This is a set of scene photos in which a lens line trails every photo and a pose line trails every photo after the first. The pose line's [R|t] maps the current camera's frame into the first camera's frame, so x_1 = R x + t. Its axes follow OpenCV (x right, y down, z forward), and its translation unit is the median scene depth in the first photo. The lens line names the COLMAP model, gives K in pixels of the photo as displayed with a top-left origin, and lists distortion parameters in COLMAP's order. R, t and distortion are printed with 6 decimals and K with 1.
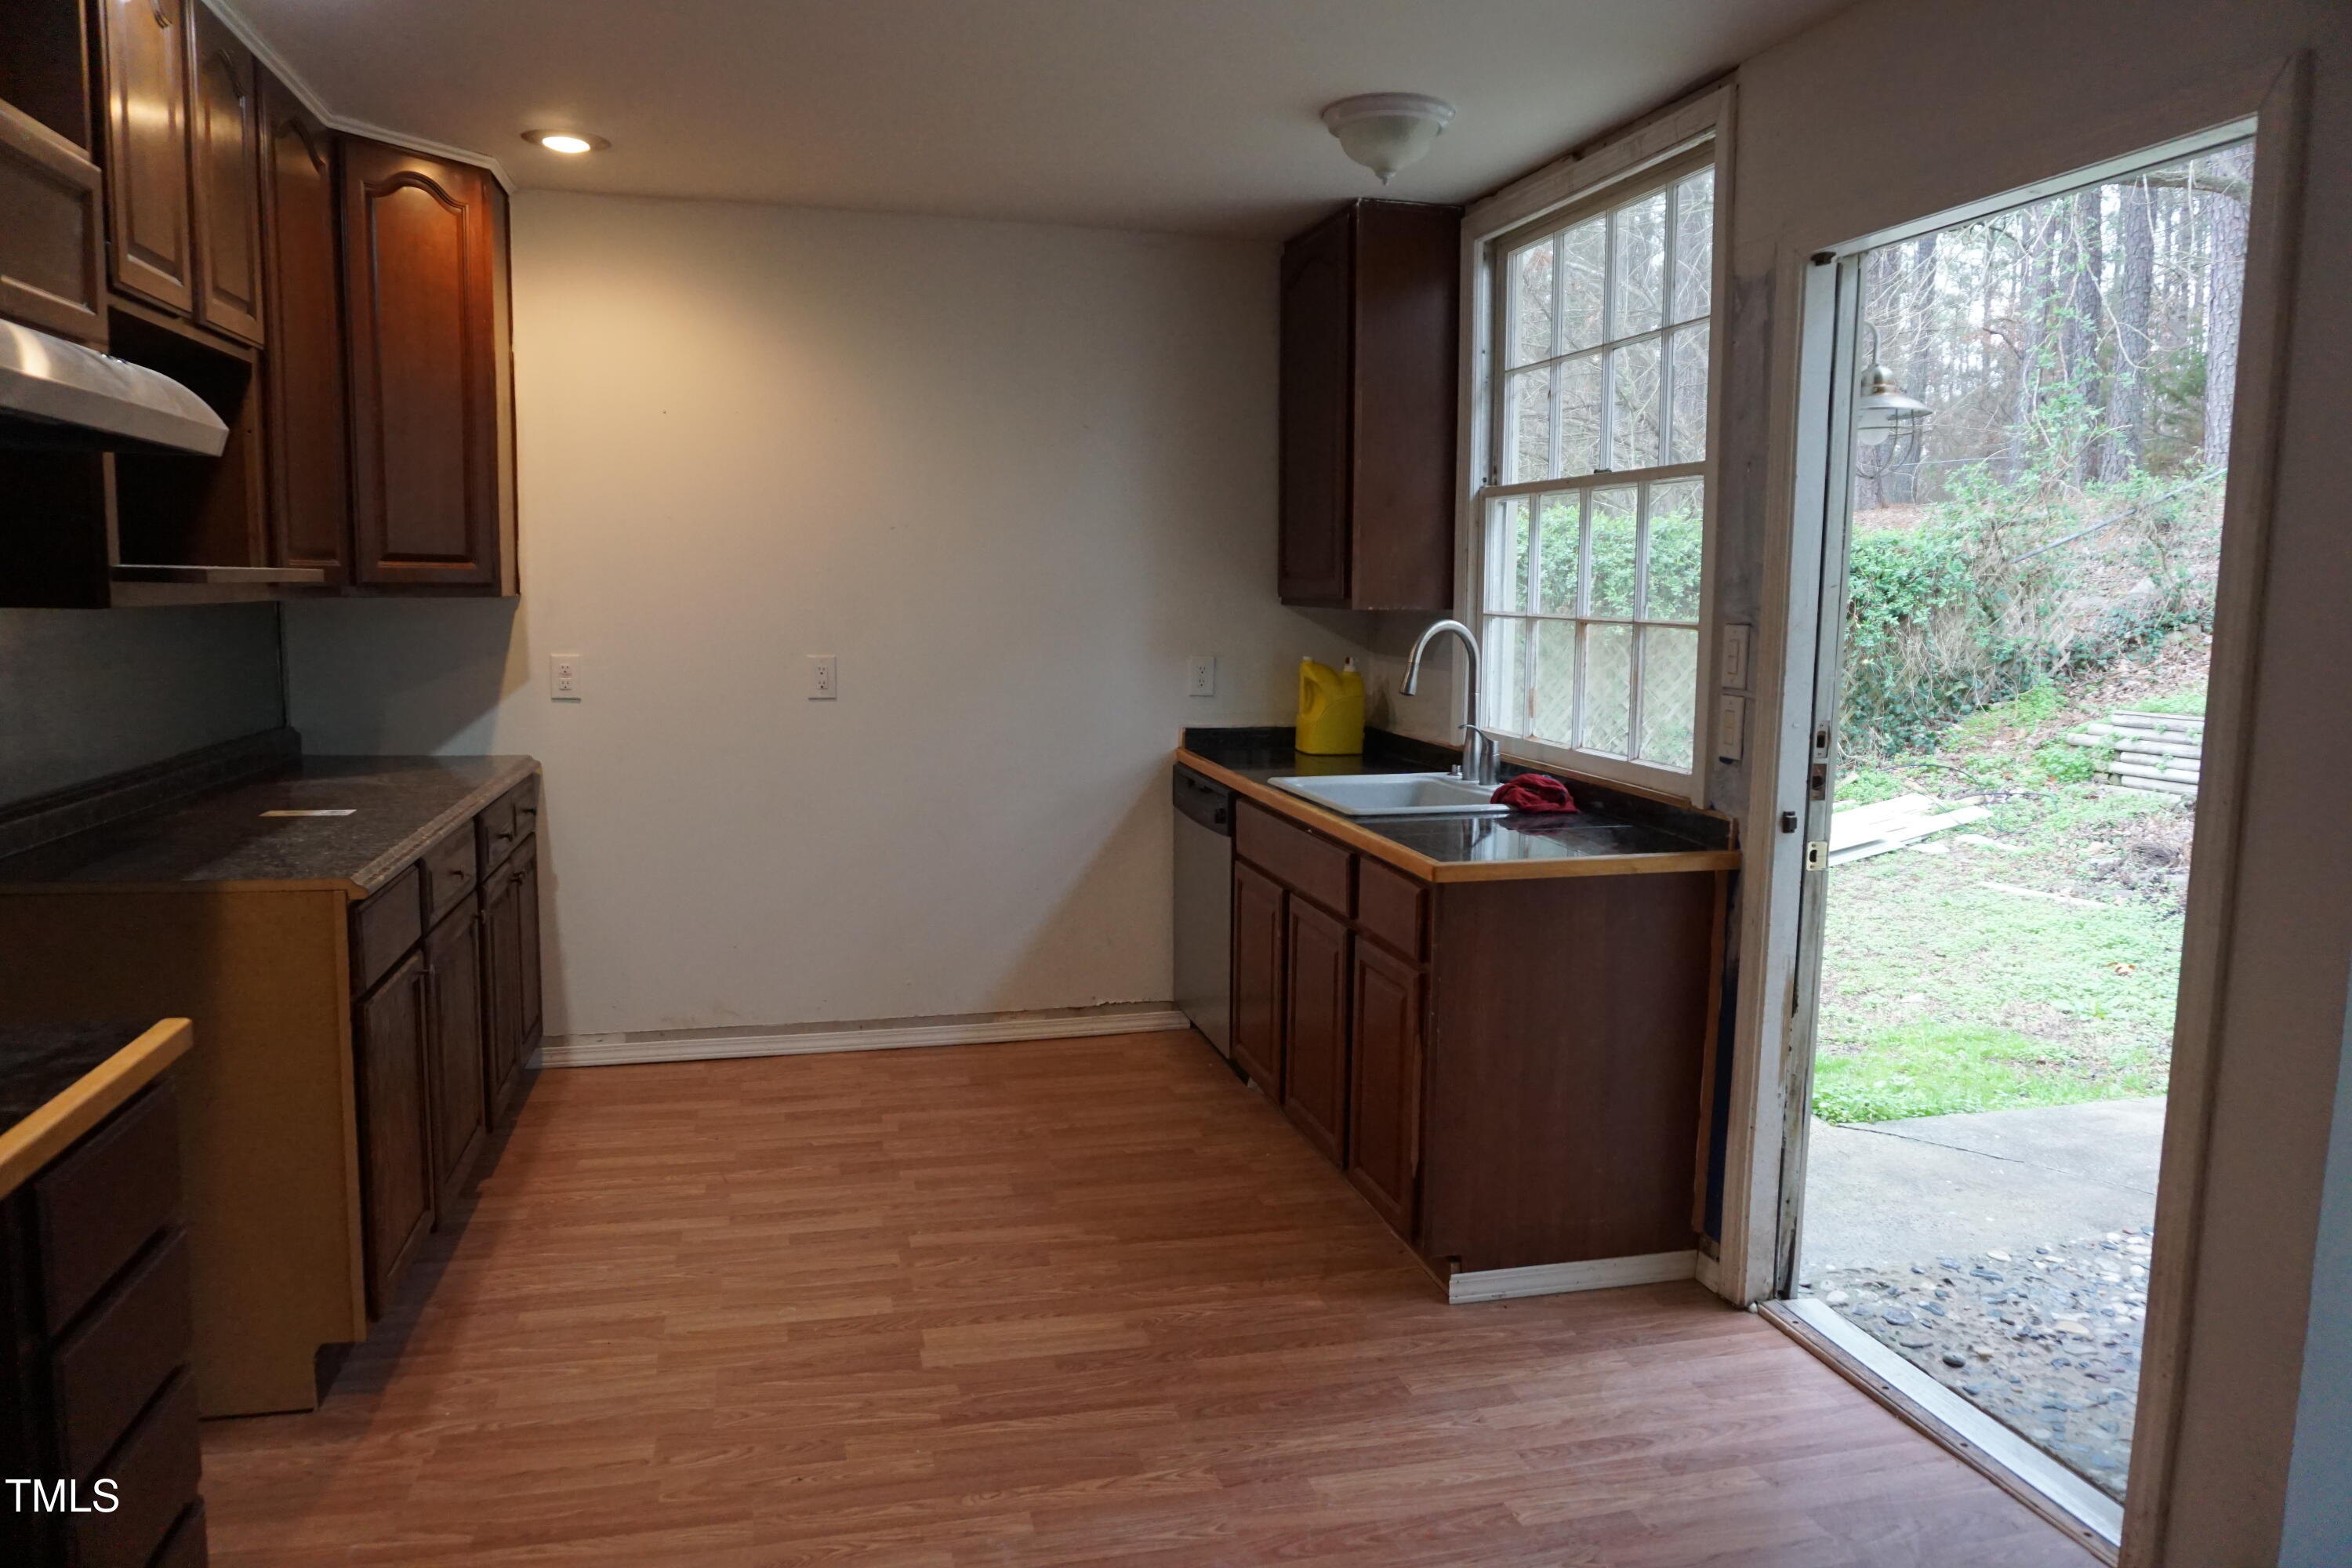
lens RADIAL K [[1557.7, 0, 1178.3], [0, 1557.7, 787.5], [0, 0, 1]] dist [-0.061767, 0.045197]
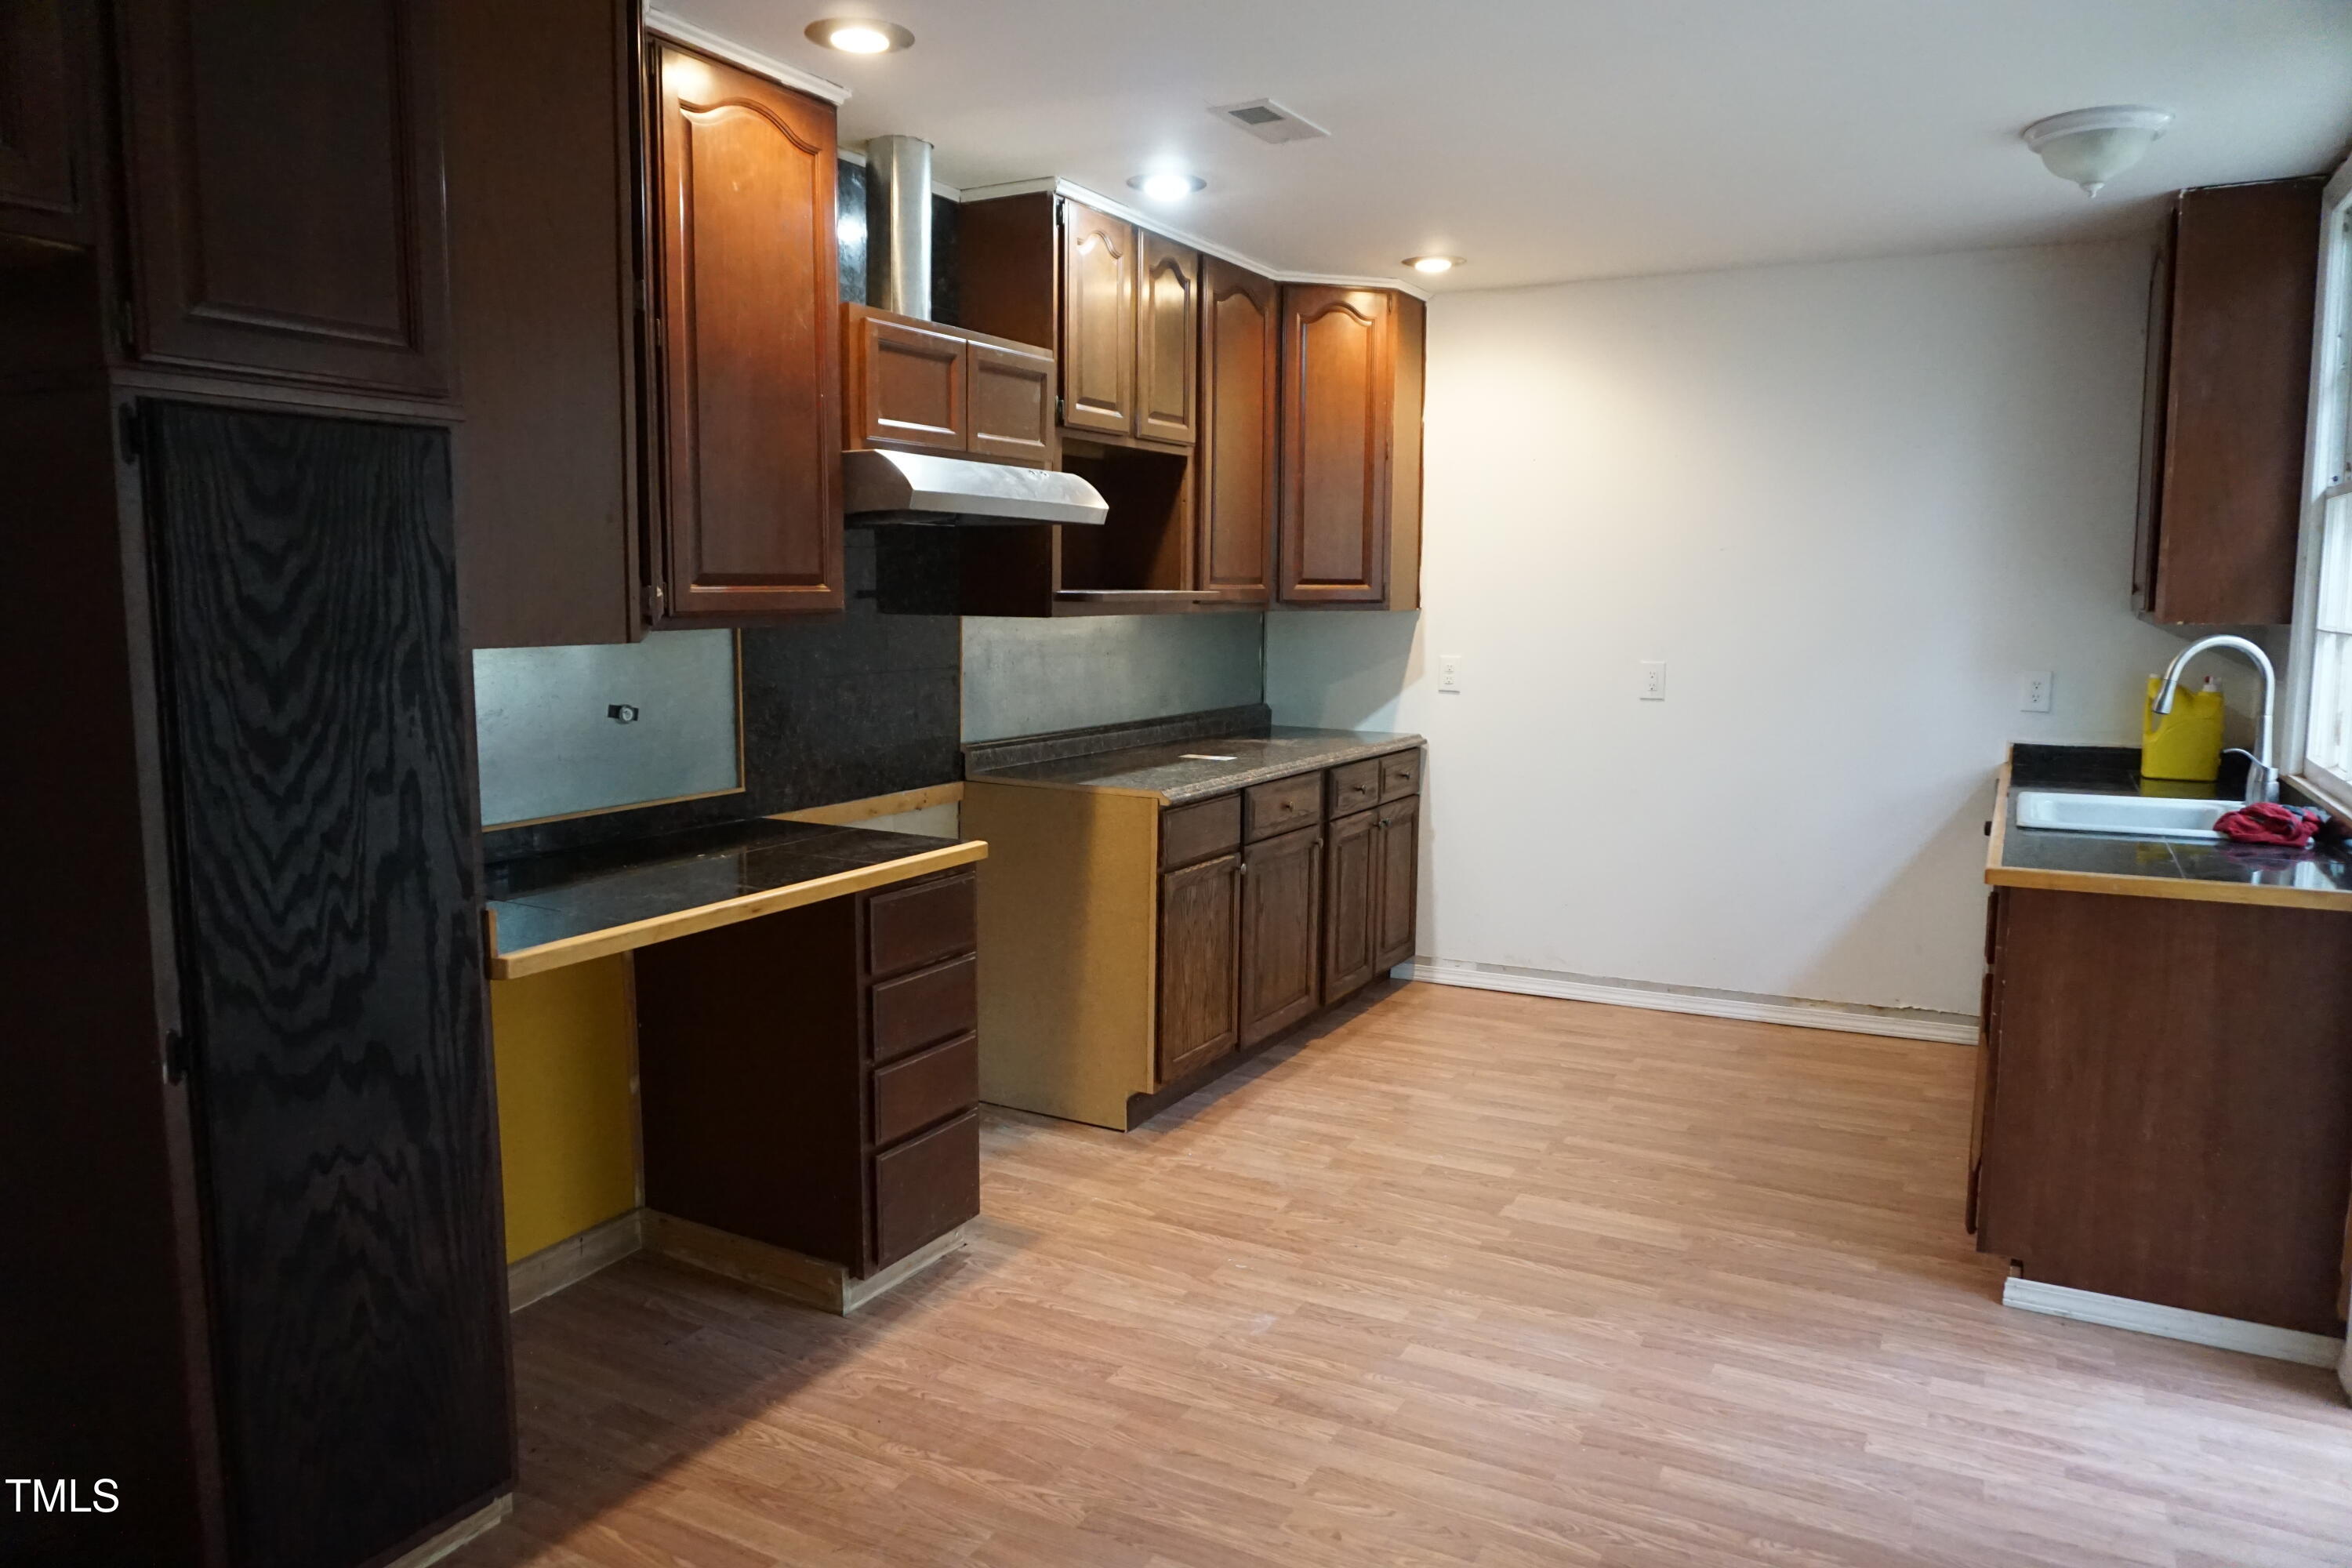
lens RADIAL K [[1557.7, 0, 1178.3], [0, 1557.7, 787.5], [0, 0, 1]] dist [-0.061767, 0.045197]
pose [[0.733244, 0.071744, -0.676170, 0.410861], [-0.077790, 0.996740, 0.021403, 0.015101], [0.675501, 0.036906, 0.736435, -0.113512]]
